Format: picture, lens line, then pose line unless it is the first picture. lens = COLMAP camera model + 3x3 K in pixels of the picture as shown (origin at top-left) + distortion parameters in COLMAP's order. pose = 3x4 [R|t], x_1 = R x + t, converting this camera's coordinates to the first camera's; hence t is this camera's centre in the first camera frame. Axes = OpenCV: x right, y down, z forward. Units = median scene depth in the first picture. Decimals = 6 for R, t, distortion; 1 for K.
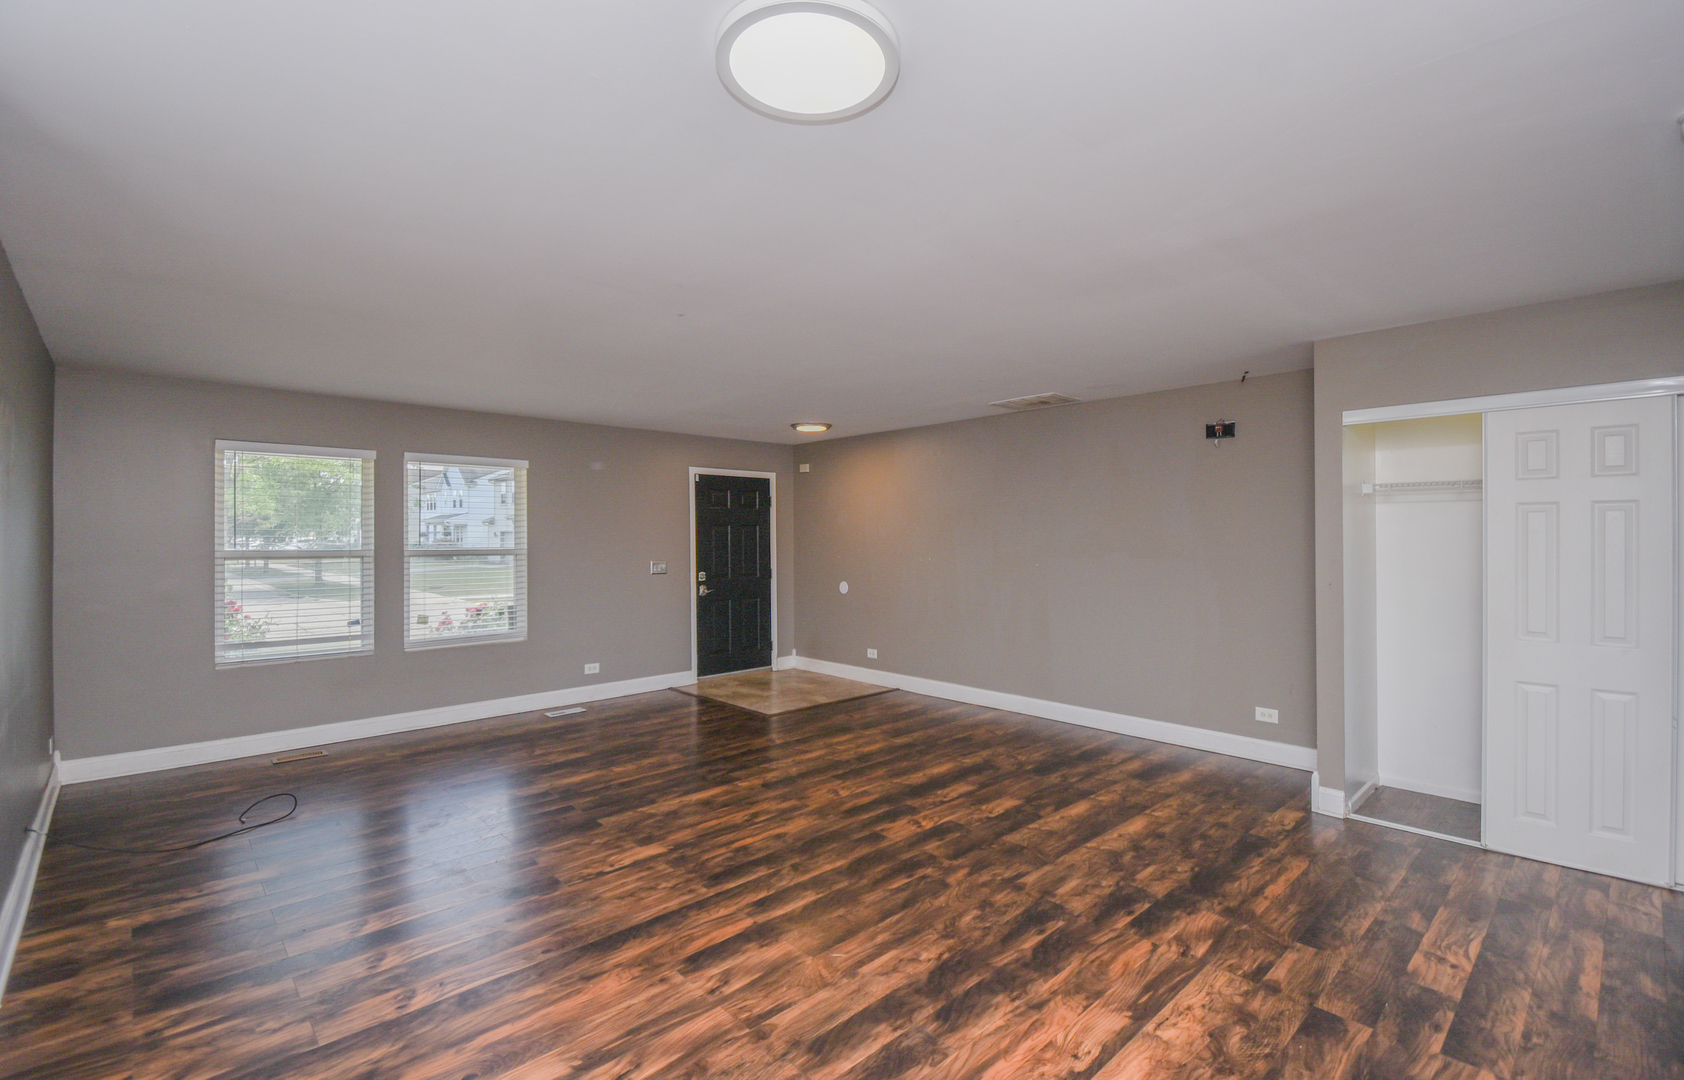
lens RADIAL K [[759.7, 0, 842.0], [0, 759.7, 540.0], [0, 0, 1]] dist [0.025651, -0.023185]
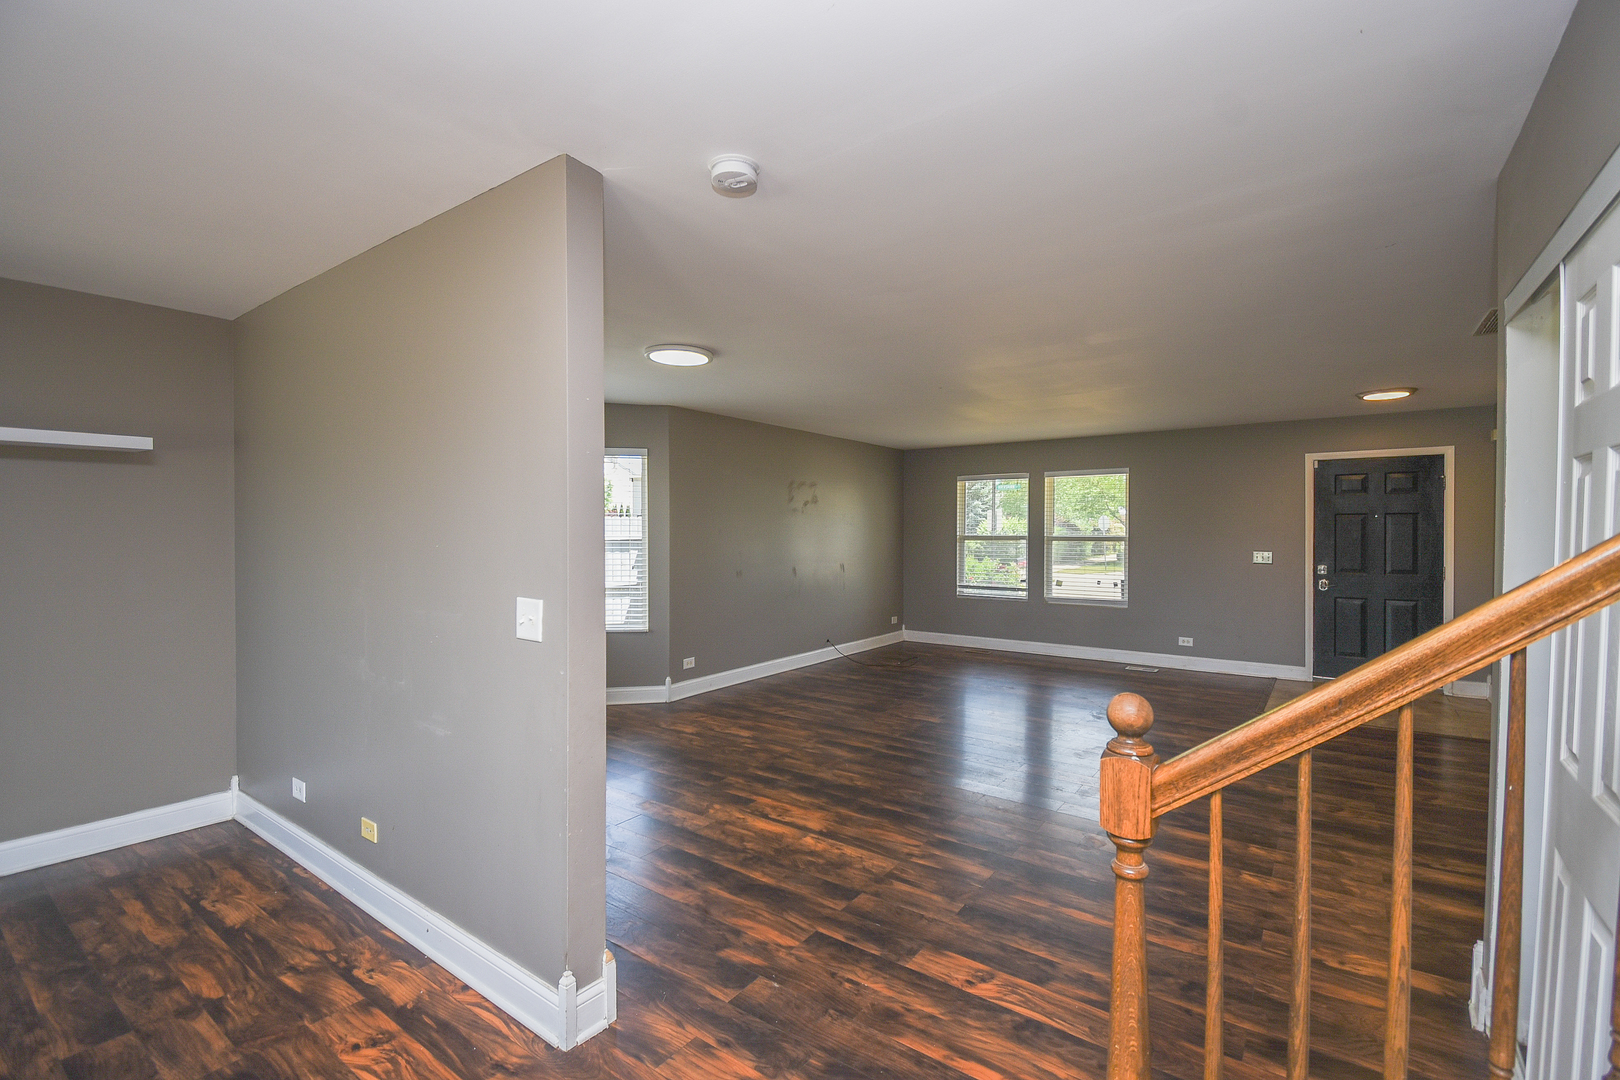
lens RADIAL K [[700.9, 0, 810.0], [0, 700.9, 540.0], [0, 0, 1]] dist [0.038443, -0.027666]
pose [[0.174288, 0.018691, -0.984517, 1.546586], [-0.000519, 0.999821, 0.018889, -0.013331], [0.984695, -0.002781, 0.174266, 0.611825]]
